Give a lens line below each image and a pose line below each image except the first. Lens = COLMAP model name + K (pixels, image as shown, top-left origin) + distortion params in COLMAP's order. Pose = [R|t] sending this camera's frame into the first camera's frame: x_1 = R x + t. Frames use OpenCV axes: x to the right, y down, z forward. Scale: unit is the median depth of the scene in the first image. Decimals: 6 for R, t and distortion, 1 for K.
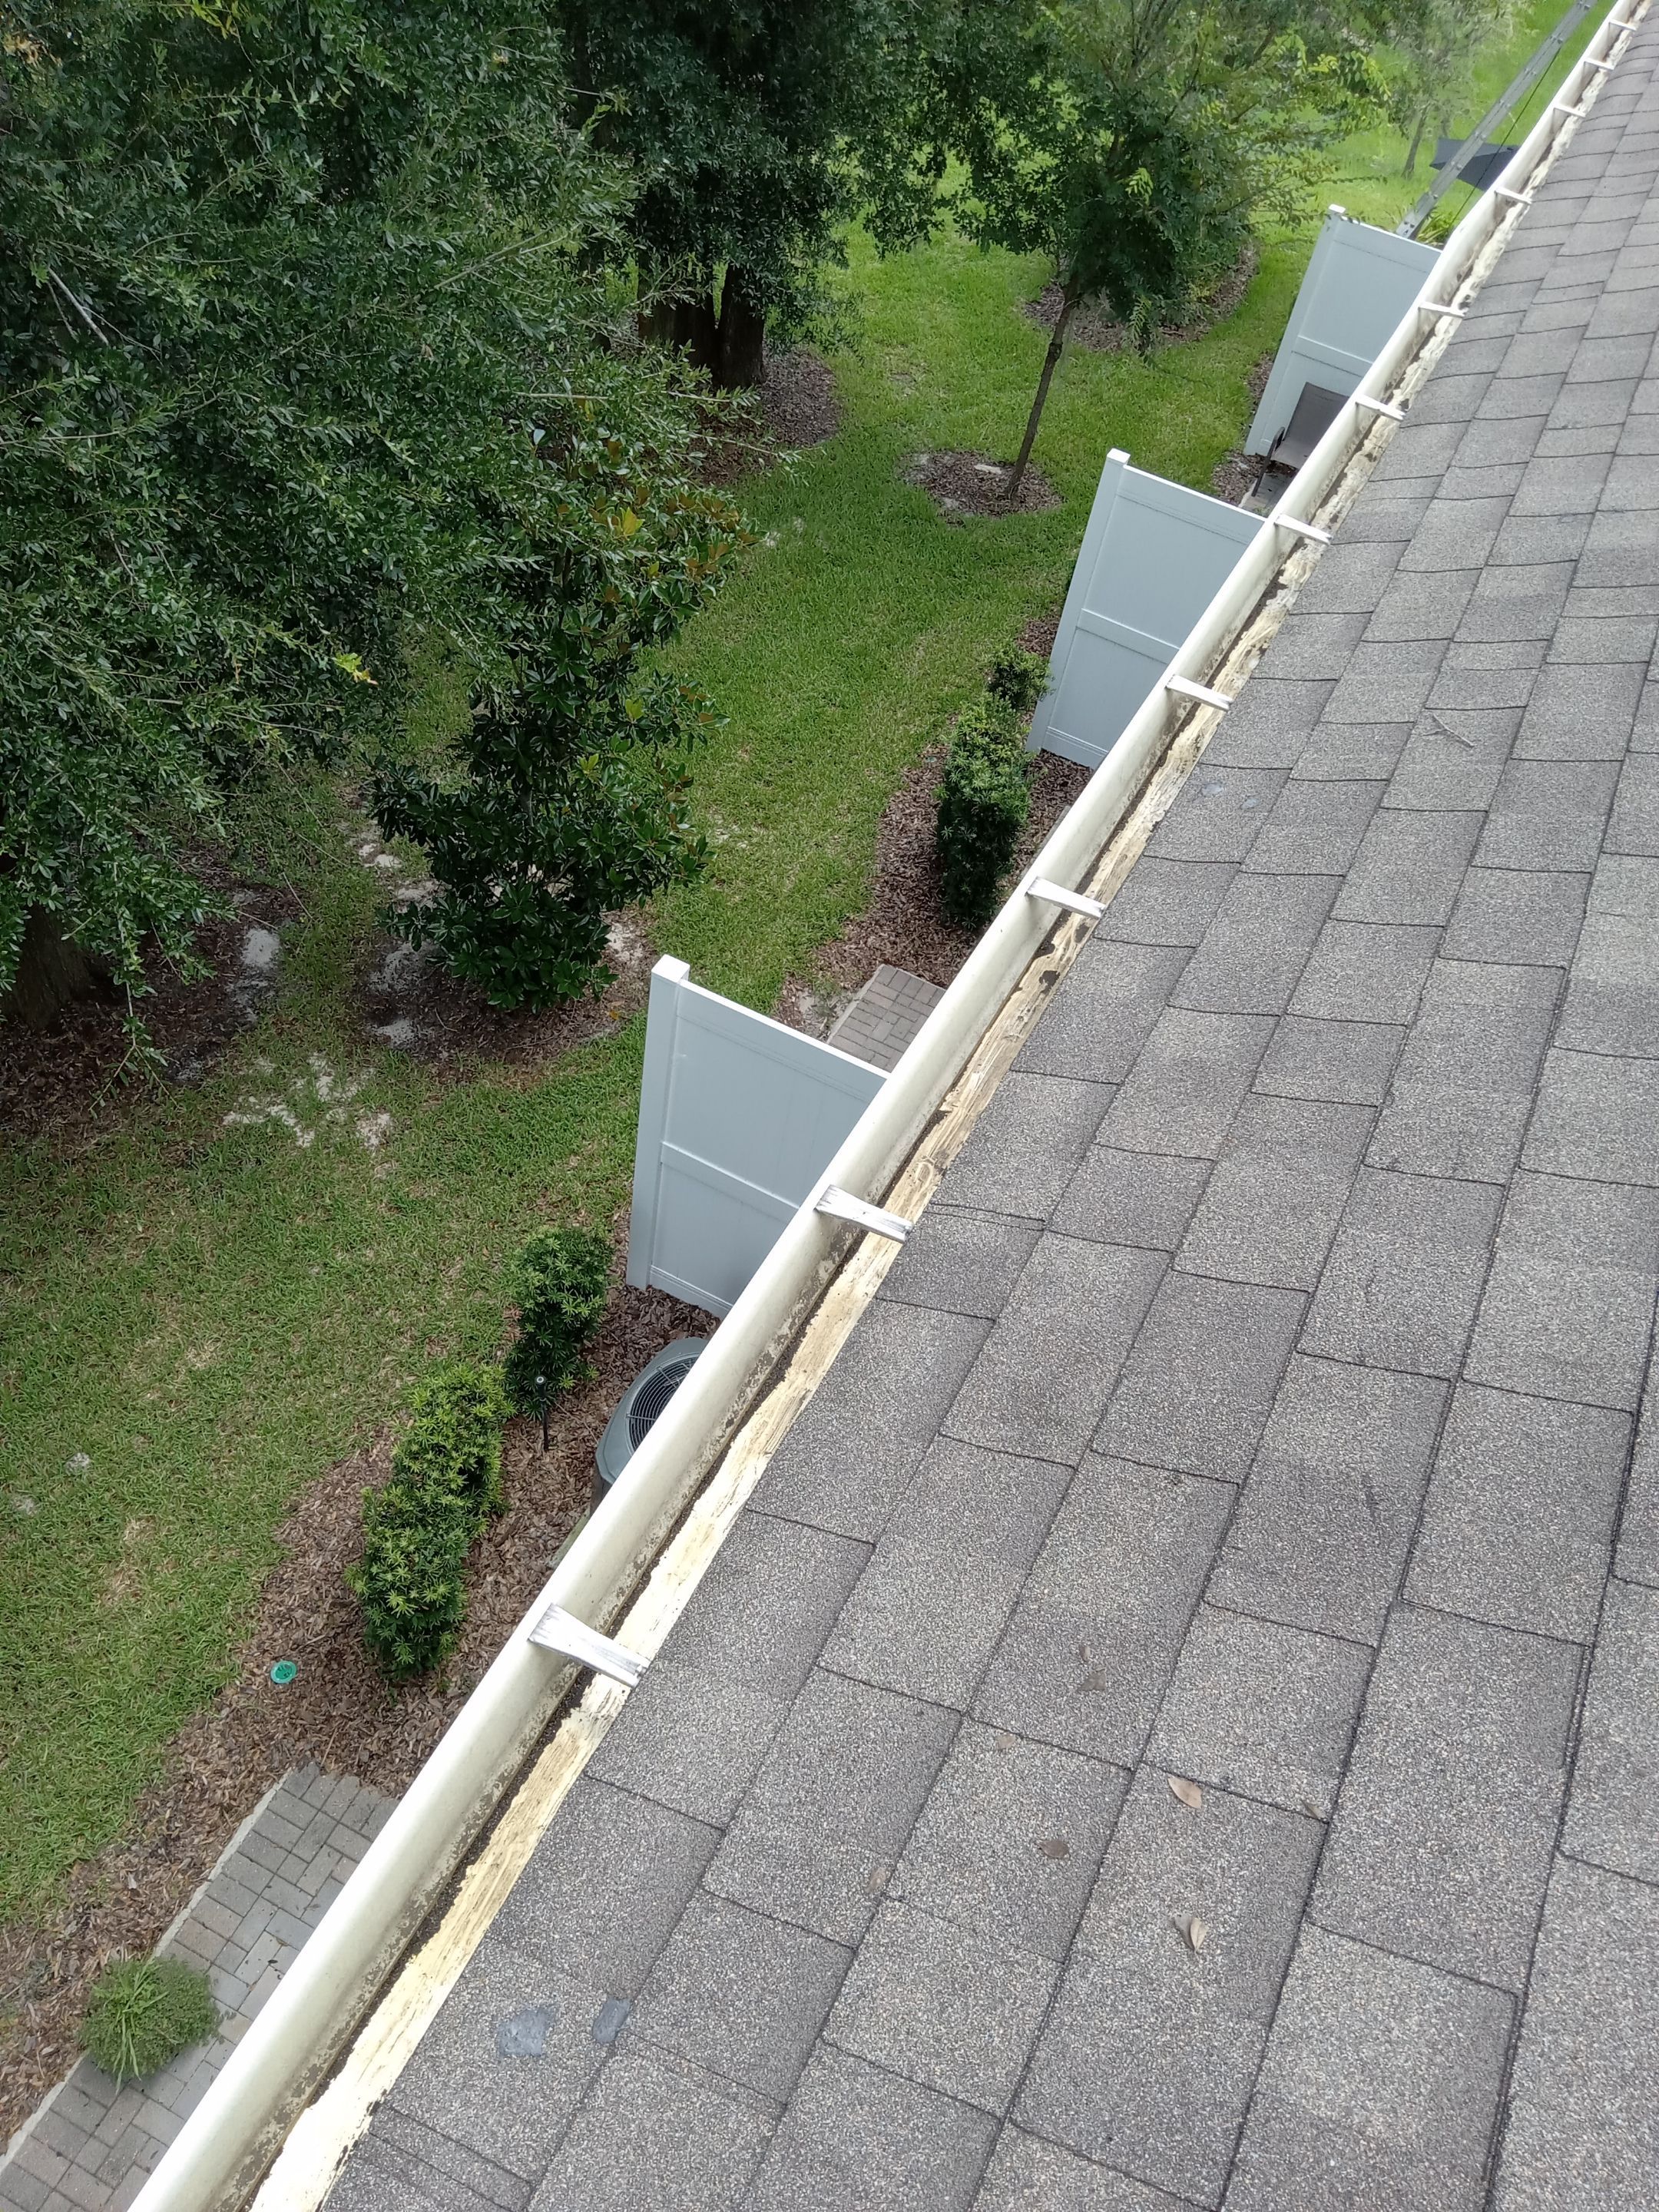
lens RADIAL K [[1605.4, 0, 888.3], [0, 1605.4, 1107.1], [0, 0, 1]] dist [-0.013221, -0.004643]
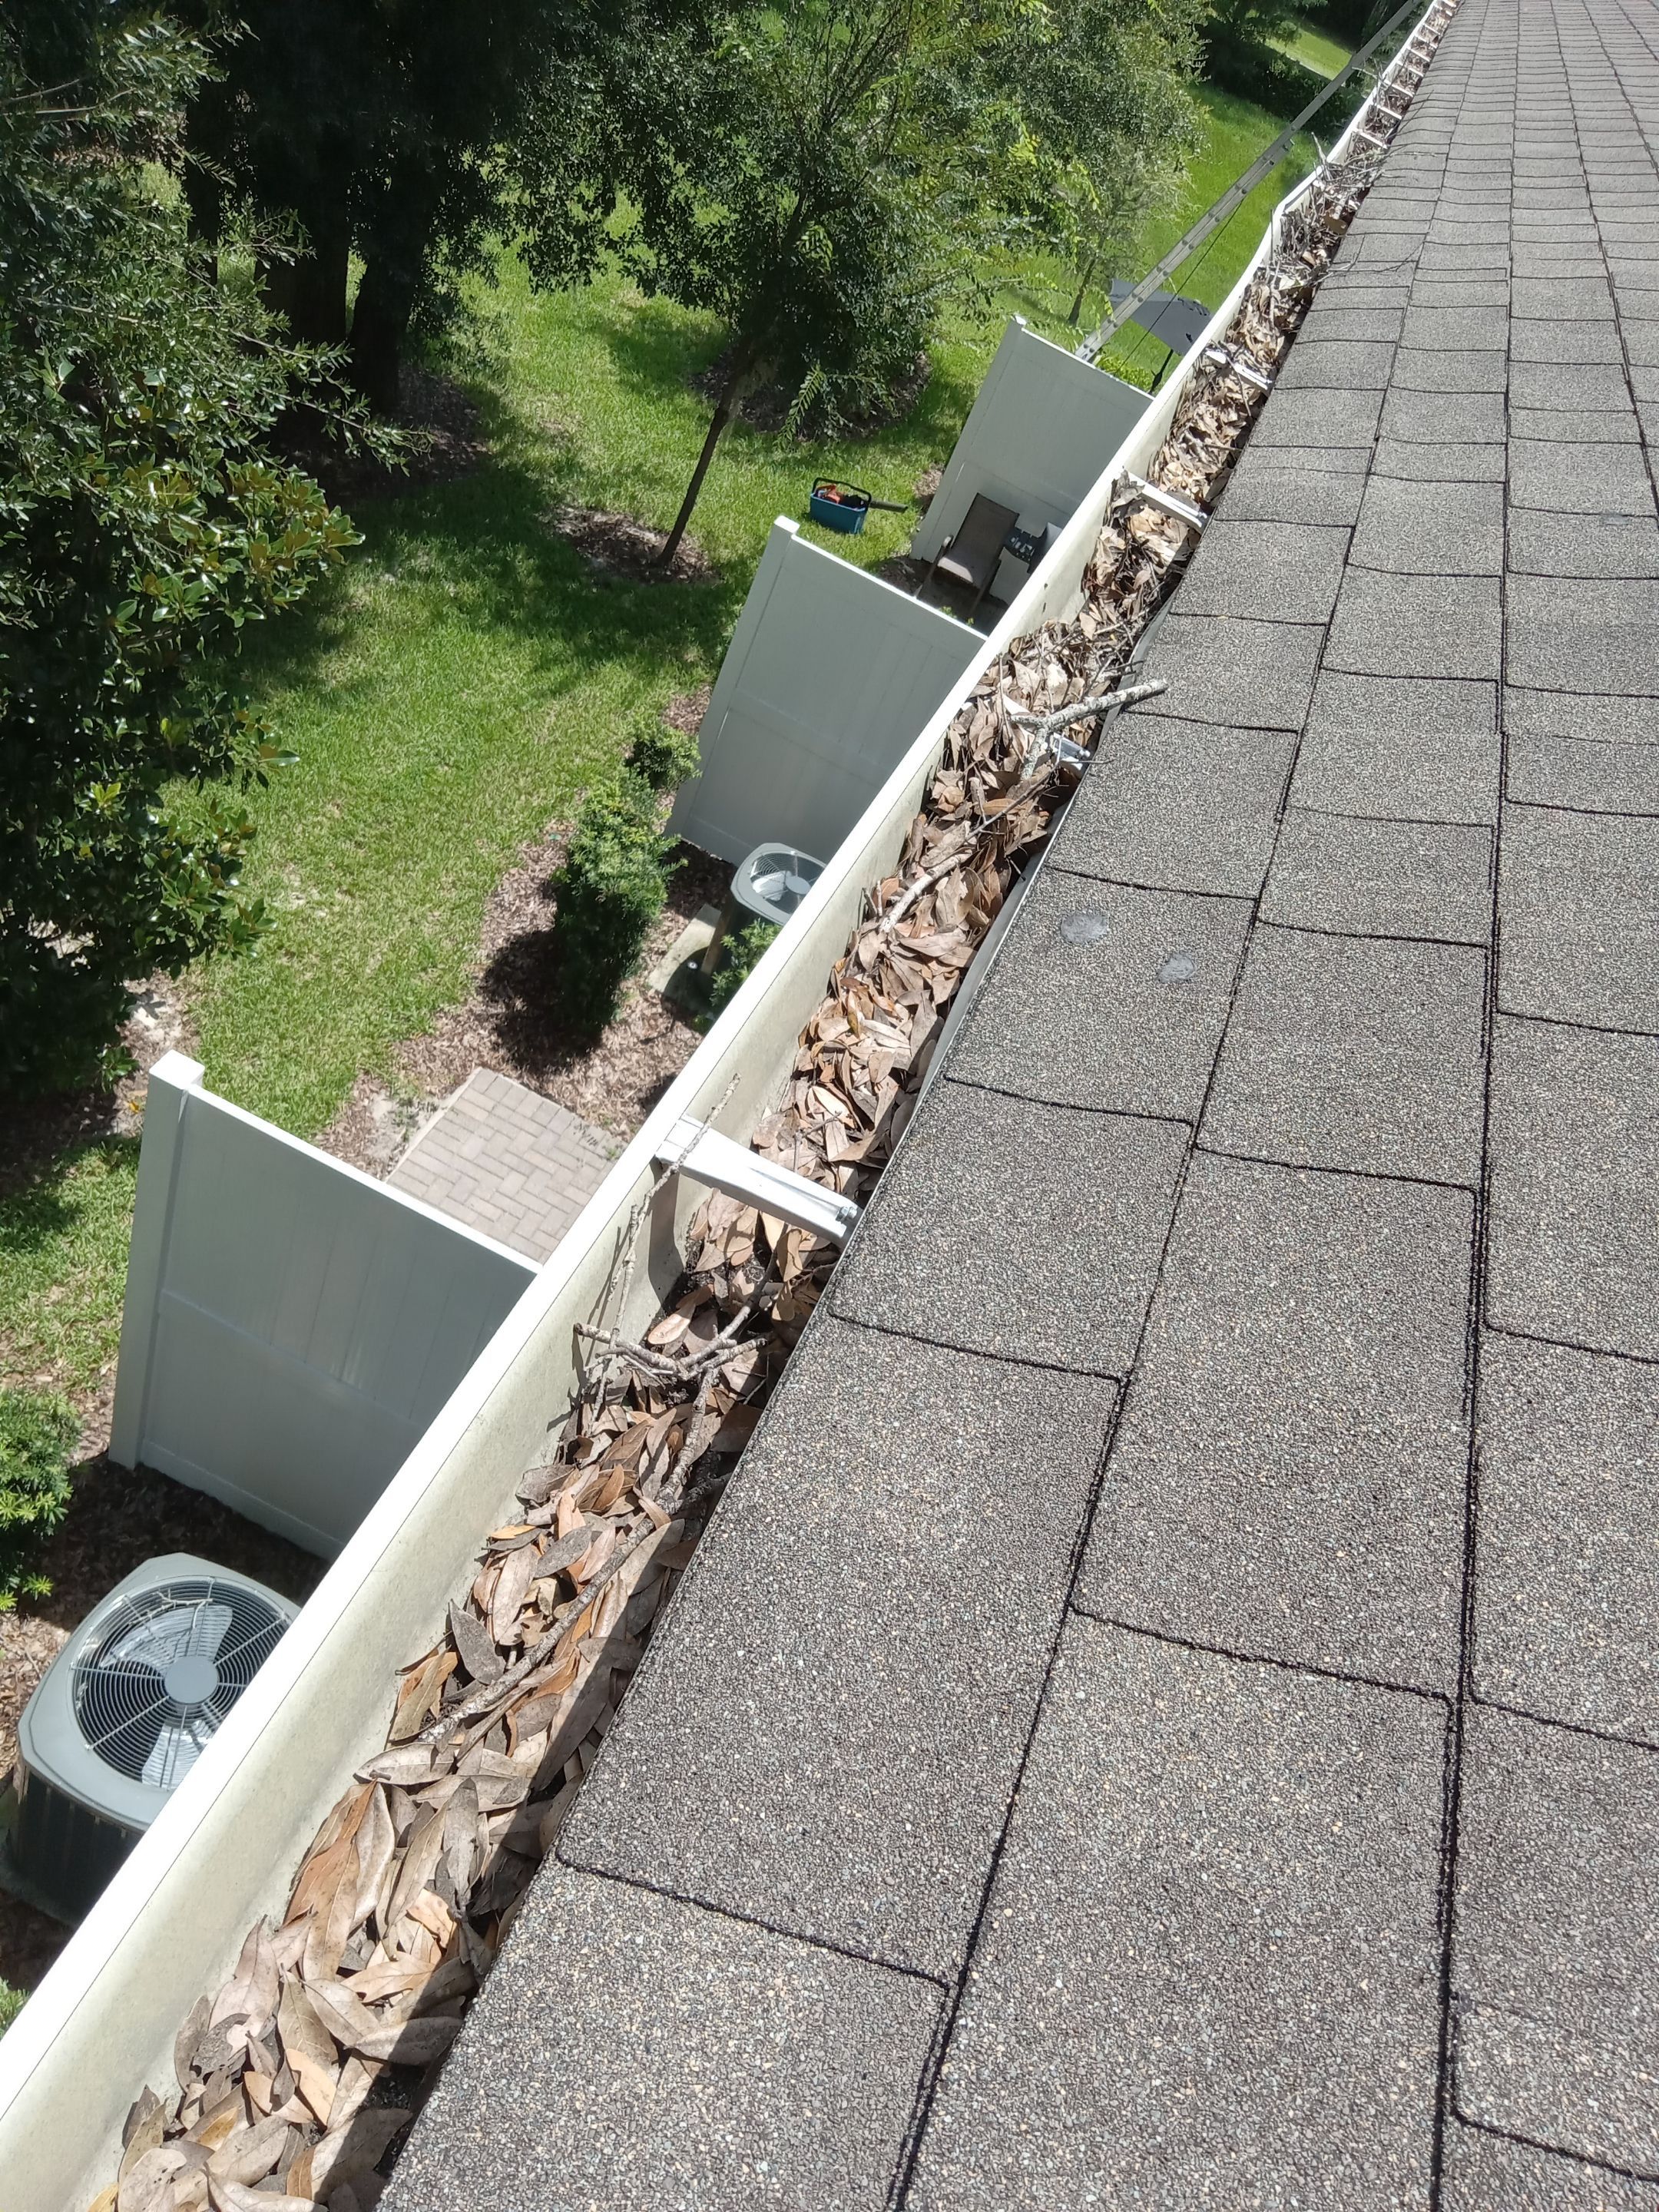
lens RADIAL K [[1605.4, 0, 888.3], [0, 1605.4, 1107.1], [0, 0, 1]] dist [-0.013221, -0.004643]
pose [[0.970446, 0.064134, 0.232638, 0.010023], [-0.050667, 0.996700, -0.063417, -0.024219], [-0.235938, 0.049756, 0.970494, 0.120101]]
